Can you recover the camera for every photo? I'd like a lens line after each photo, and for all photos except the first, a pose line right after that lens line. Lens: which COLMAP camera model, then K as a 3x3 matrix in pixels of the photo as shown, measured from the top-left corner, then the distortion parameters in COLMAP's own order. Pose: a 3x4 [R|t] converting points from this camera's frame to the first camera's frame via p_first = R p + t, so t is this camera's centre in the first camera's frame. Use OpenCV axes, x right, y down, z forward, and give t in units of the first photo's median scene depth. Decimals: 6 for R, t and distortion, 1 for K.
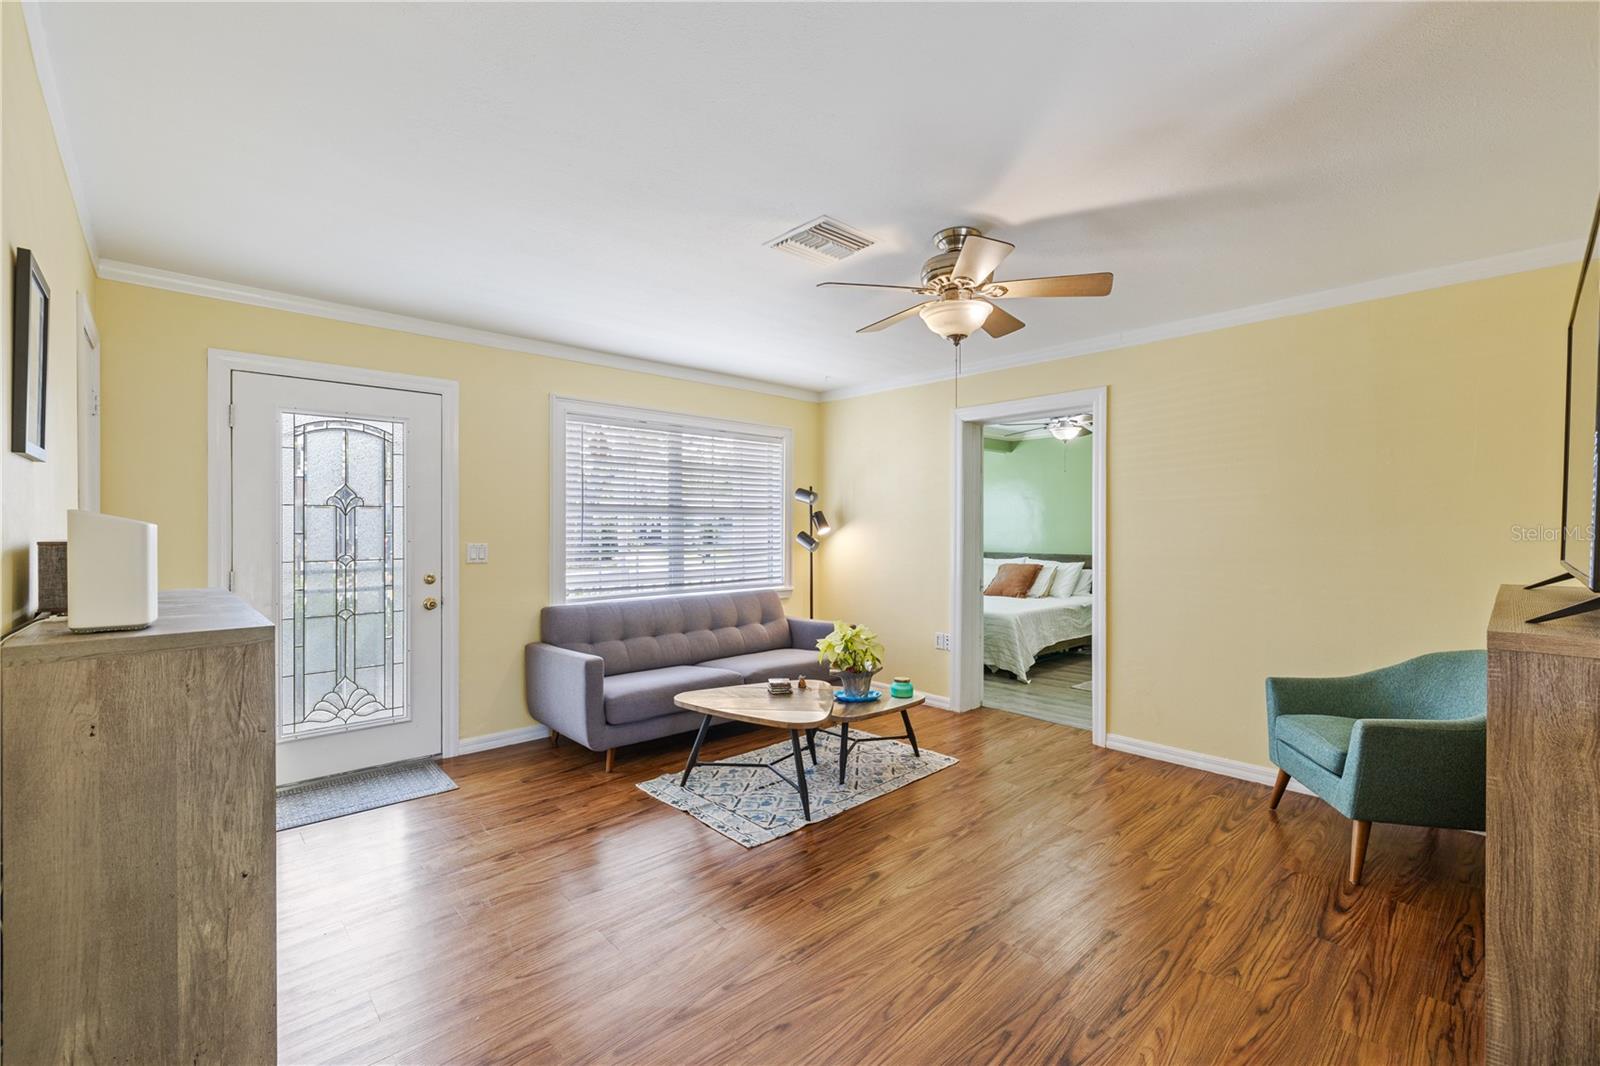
lens RADIAL K [[686.3, 0, 800.0], [0, 686.3, 533.0], [0, 0, 1]] dist [-0.002029, -0.000090]
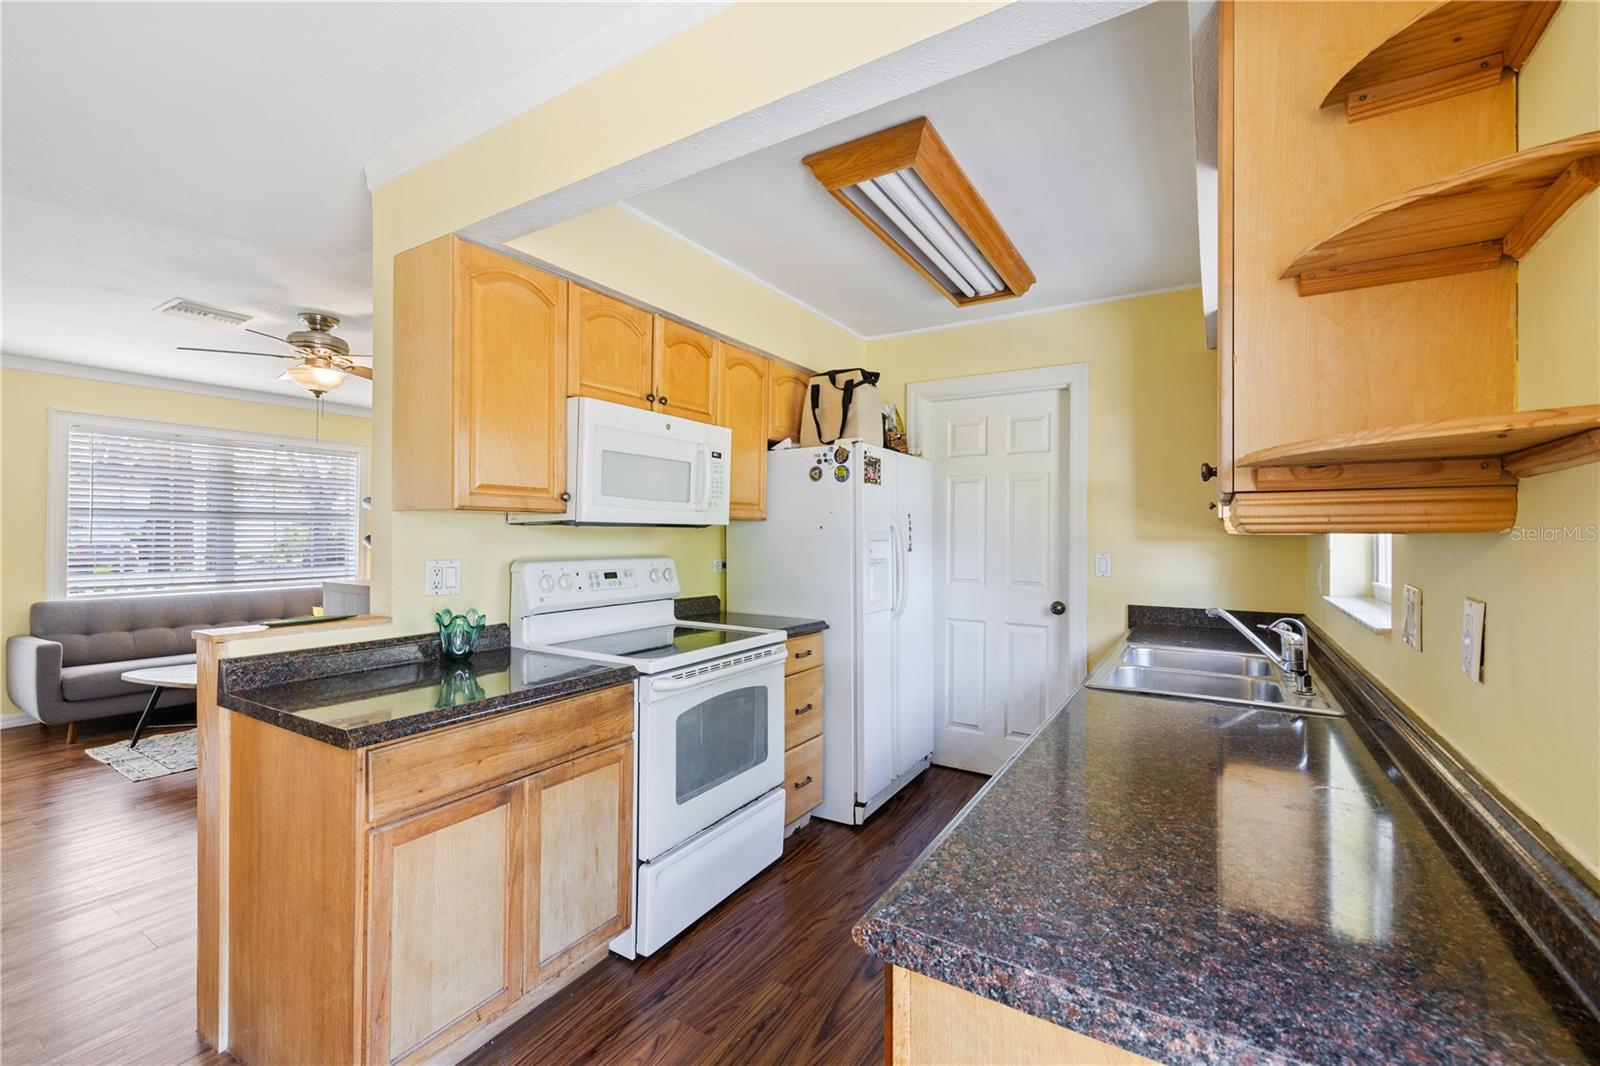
lens RADIAL K [[669.9, 0, 799.3], [0, 669.9, 530.3], [0, 0, 1]] dist [0.000978, 0.000189]
pose [[0.964451, 0.005829, 0.264197, 0.565393], [-0.002290, 0.999904, -0.013700, 0.005563], [-0.264251, 0.012608, 0.964371, -0.380978]]
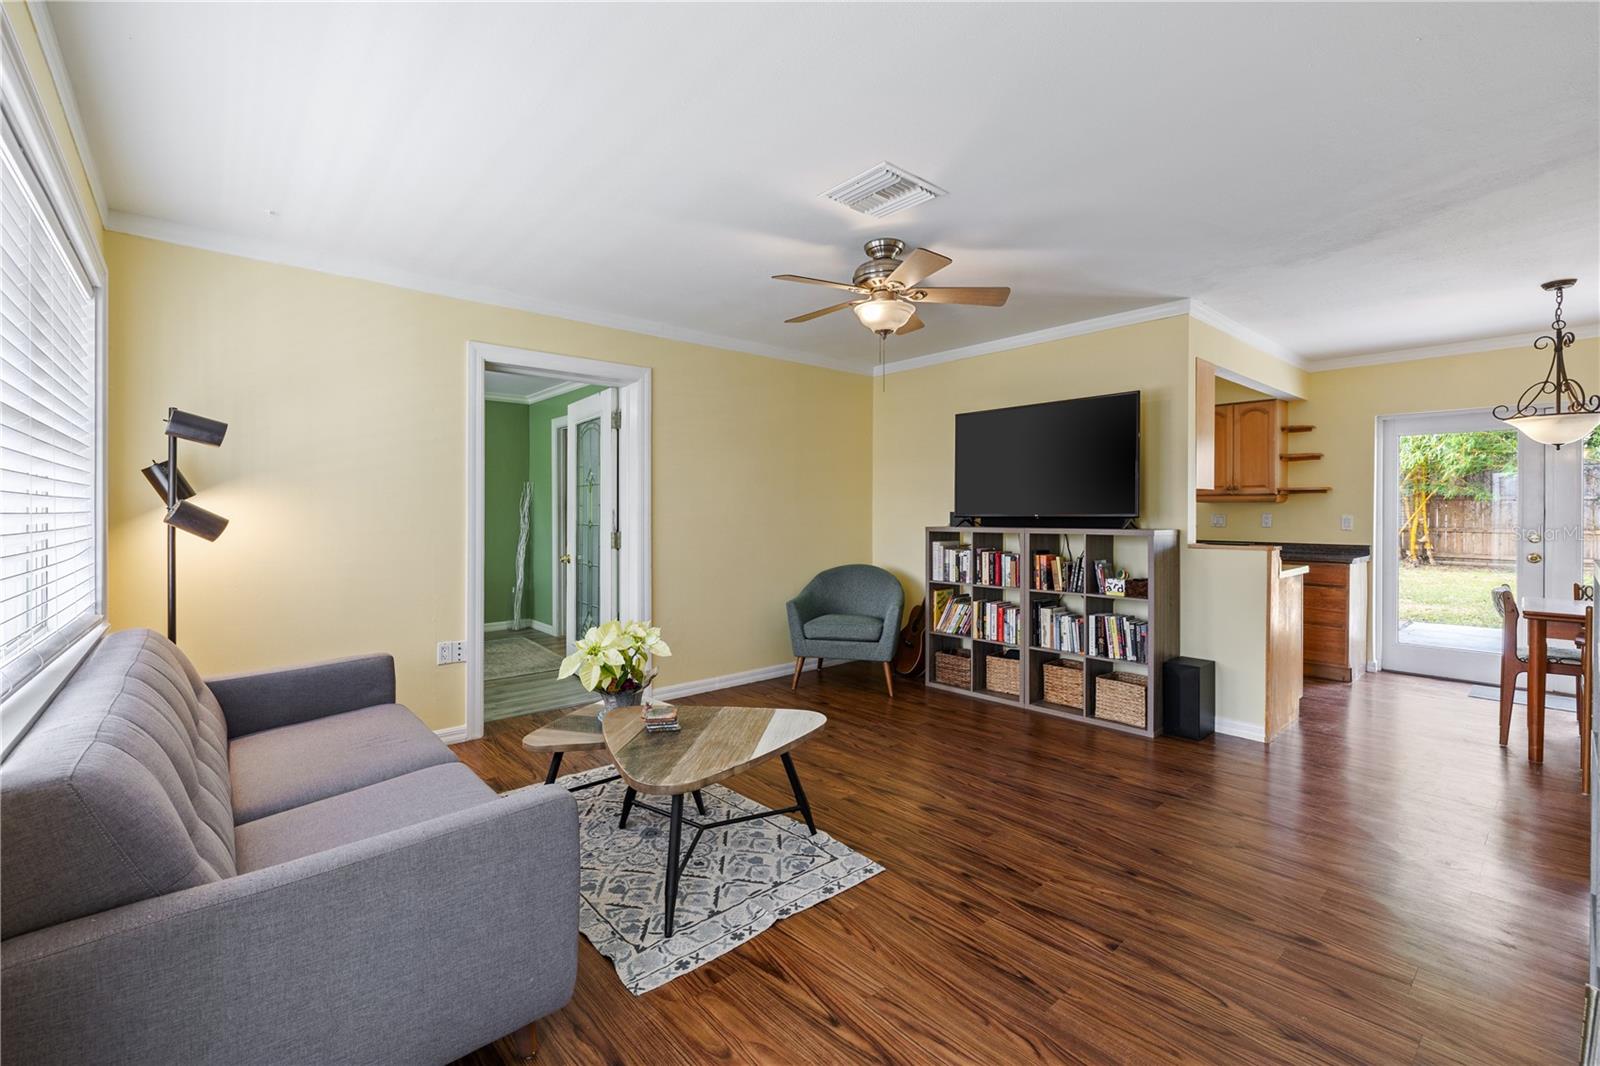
lens RADIAL K [[689.8, 0, 802.3], [0, 689.8, 517.5], [0, 0, 1]] dist [-0.002511, -0.000274]
pose [[0.025360, -0.009866, 0.999630, -0.664518], [0.008143, 0.999920, 0.009662, 0.012720], [-0.999645, 0.007895, 0.025439, 0.778098]]
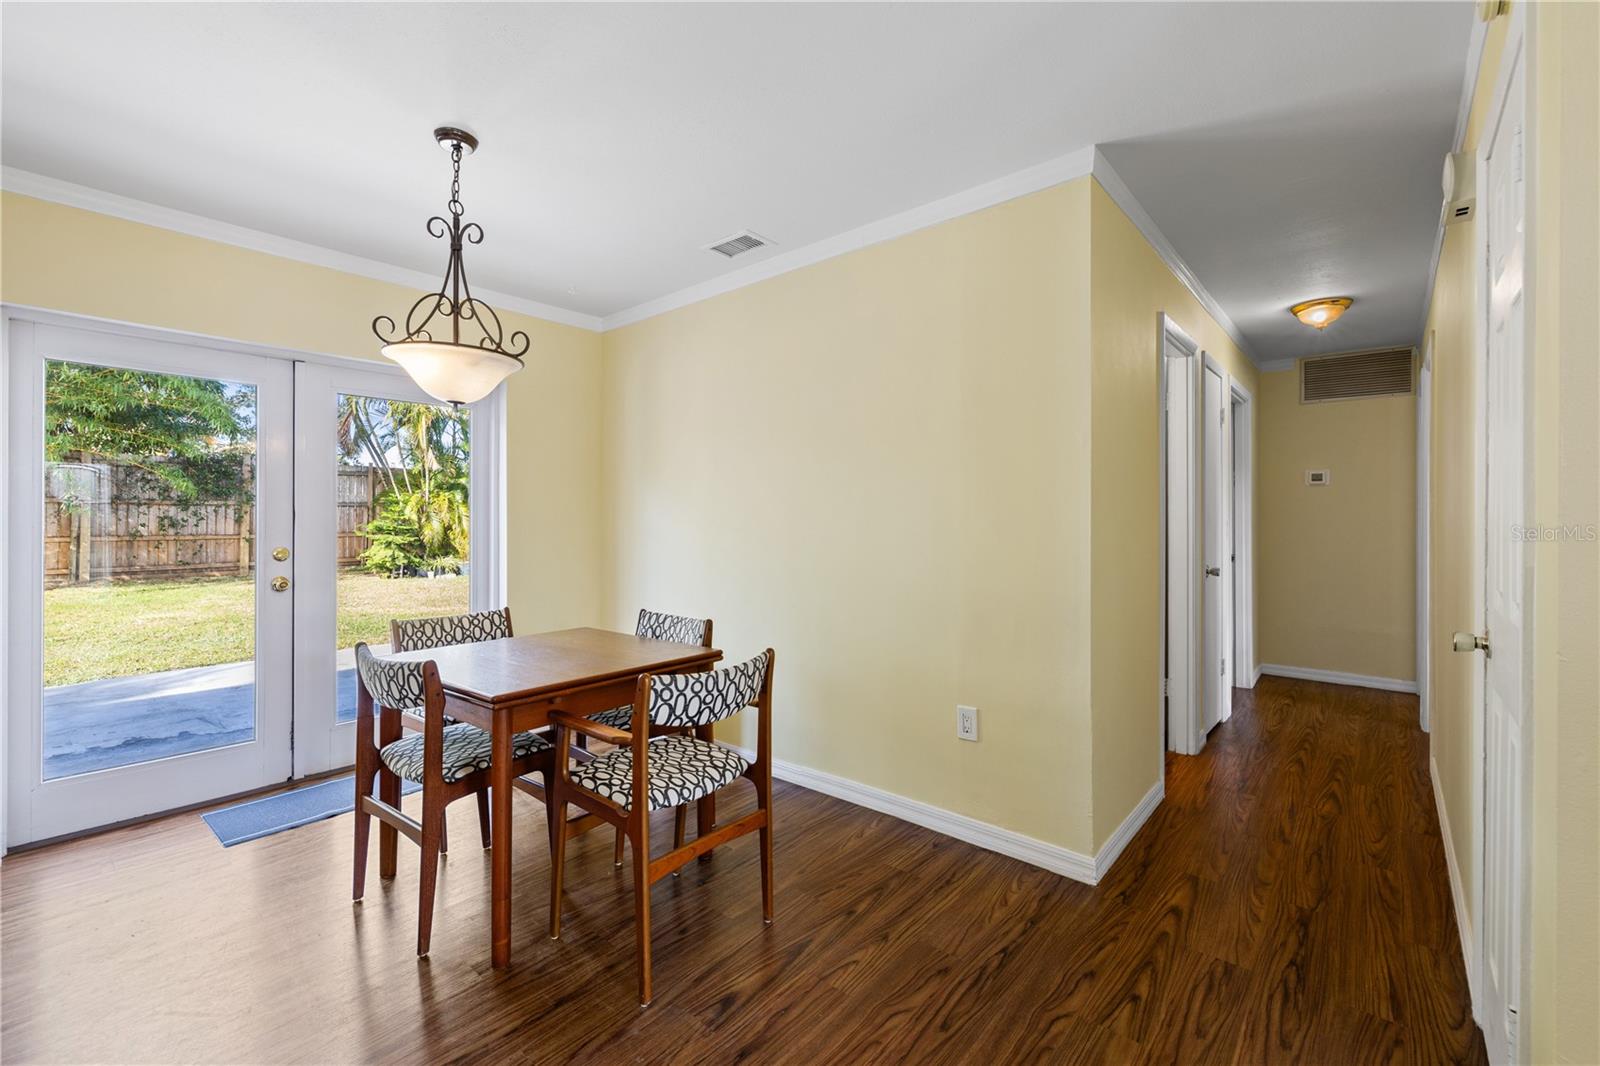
lens RADIAL K [[672.9, 0, 793.3], [0, 672.9, 517.5], [0, 0, 1]] dist [-0.000109, 0.000473]
pose [[-0.994223, -0.002565, -0.107304, 0.085248], [-0.003650, 0.999944, 0.009914, 0.019222], [0.107272, 0.010248, -0.994177, 0.355246]]
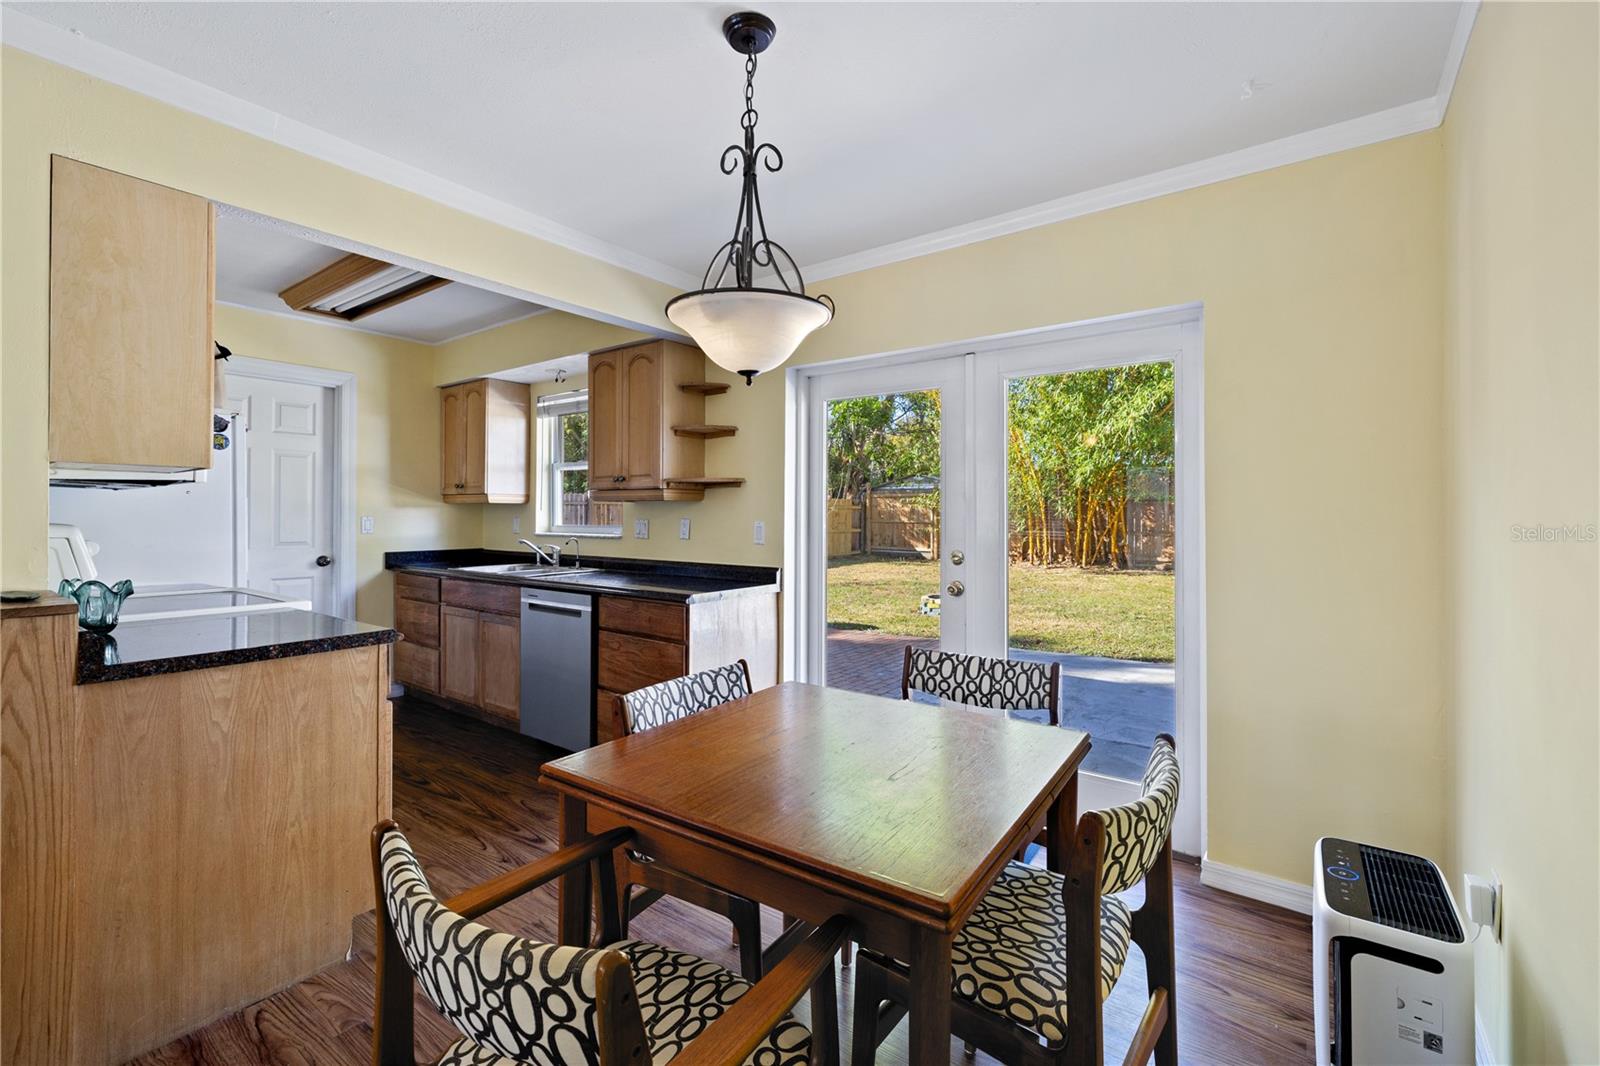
lens RADIAL K [[679.3, 0, 803.9], [0, 679.3, 508.8], [0, 0, 1]] dist [0.001098, 0.000129]
pose [[-0.187524, 0.007433, 0.982232, -0.128426], [0.006669, 0.999958, -0.006294, 0.020787], [-0.982237, 0.005371, -0.187566, -0.187741]]
